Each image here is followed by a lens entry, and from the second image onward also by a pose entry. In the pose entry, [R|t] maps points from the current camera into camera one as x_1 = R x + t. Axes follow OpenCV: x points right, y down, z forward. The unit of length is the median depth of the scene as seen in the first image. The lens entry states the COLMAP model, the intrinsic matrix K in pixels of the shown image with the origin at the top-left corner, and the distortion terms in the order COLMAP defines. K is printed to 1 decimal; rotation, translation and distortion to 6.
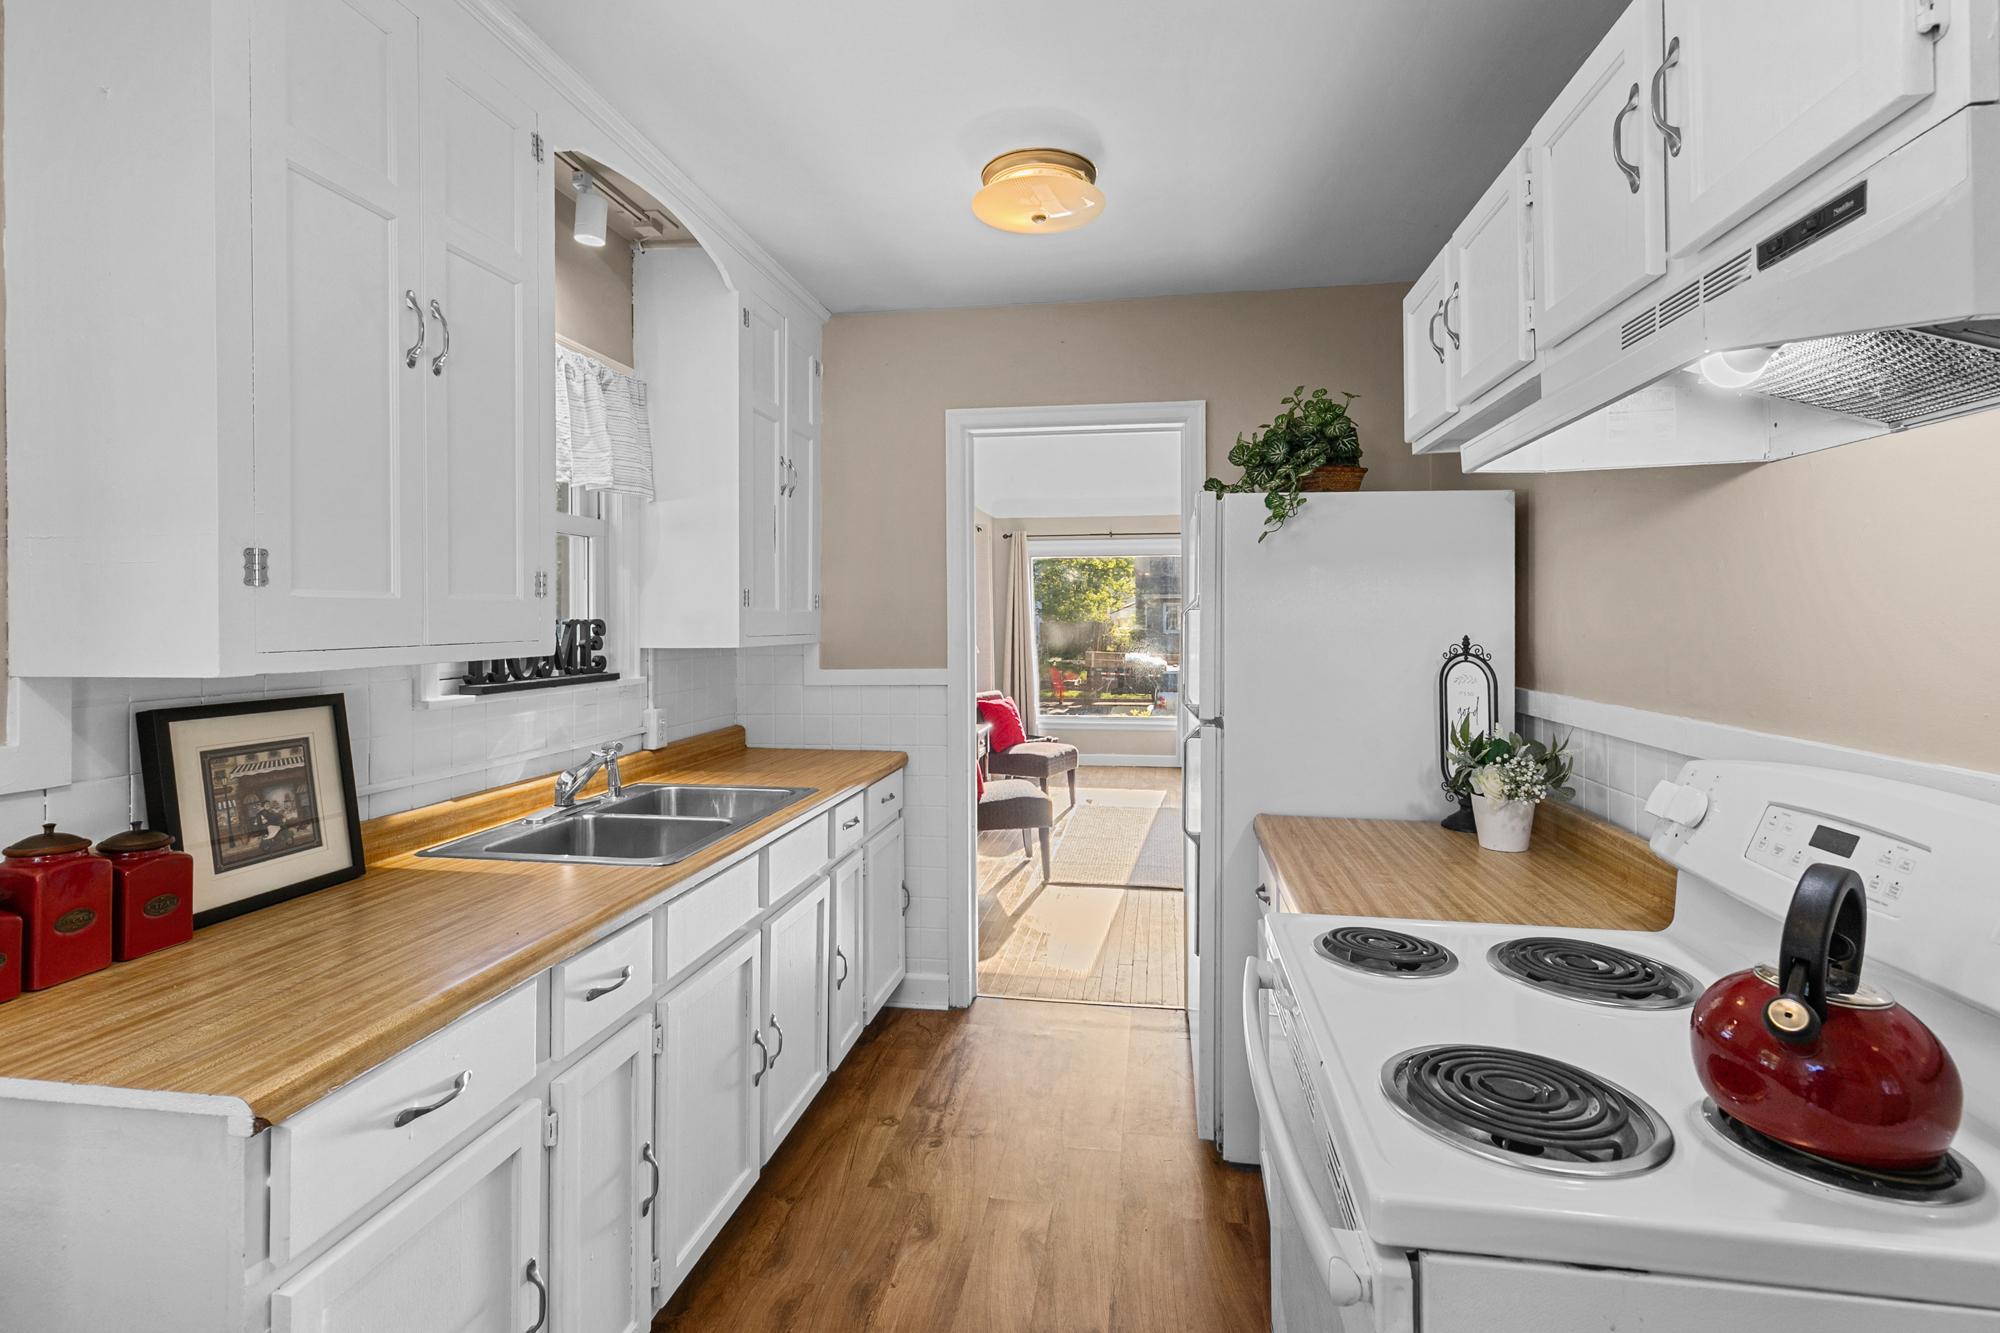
lens RADIAL K [[916.1, 0, 995.7], [0, 916.1, 636.5], [0, 0, 1]] dist [0.010628, -0.000891]
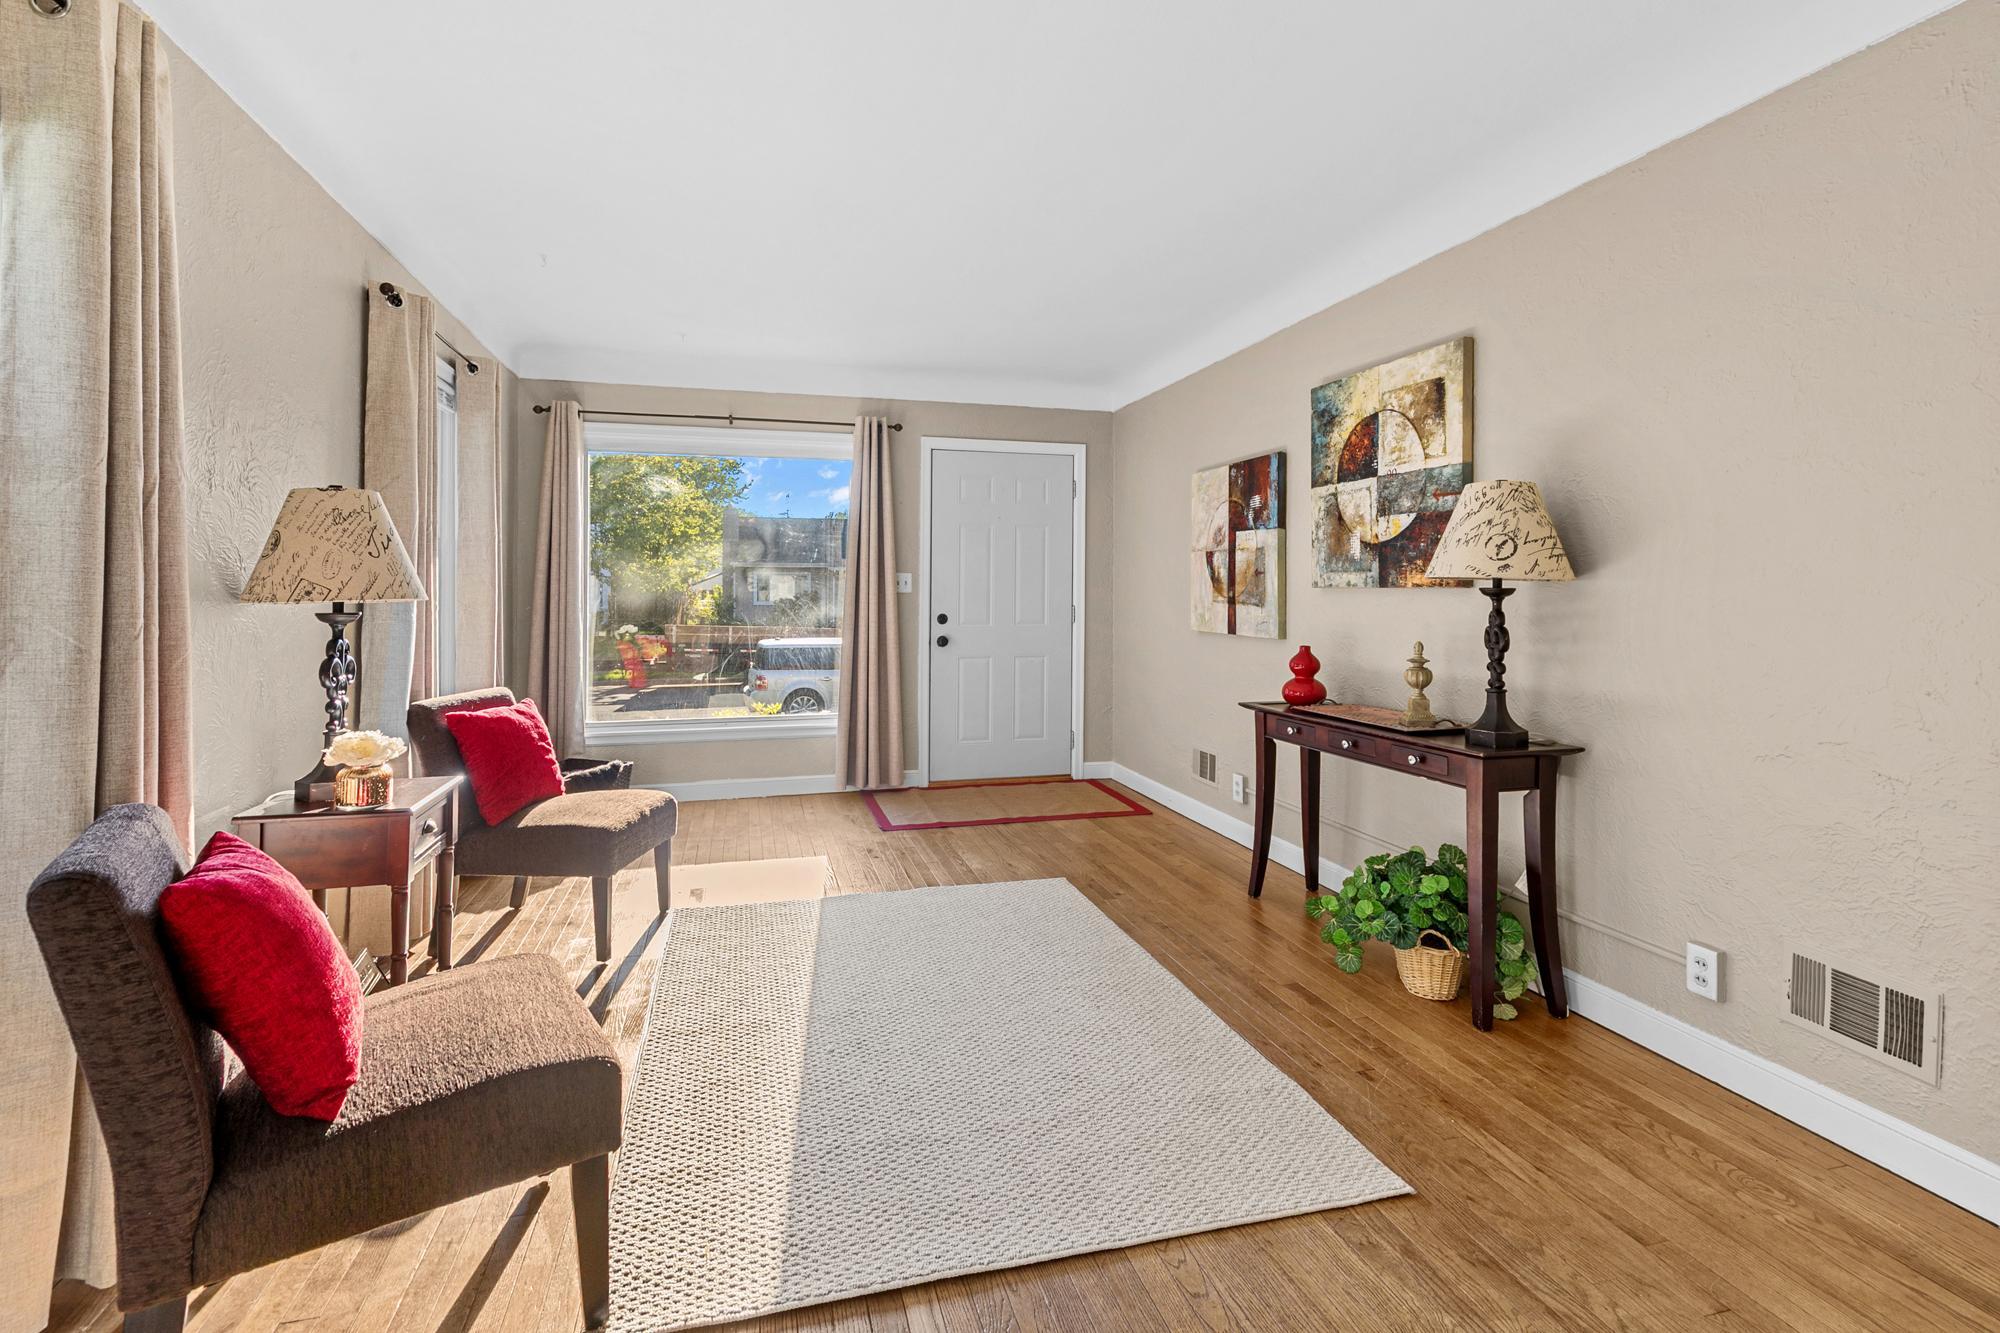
lens RADIAL K [[942.4, 0, 1001.1], [0, 942.4, 598.9], [0, 0, 1]] dist [0.002712, -0.000602]
pose [[0.903018, 0.012675, 0.429415, 0.025918], [-0.007926, 0.999886, -0.012846, 0.017171], [-0.429529, 0.008197, 0.903016, 0.441800]]
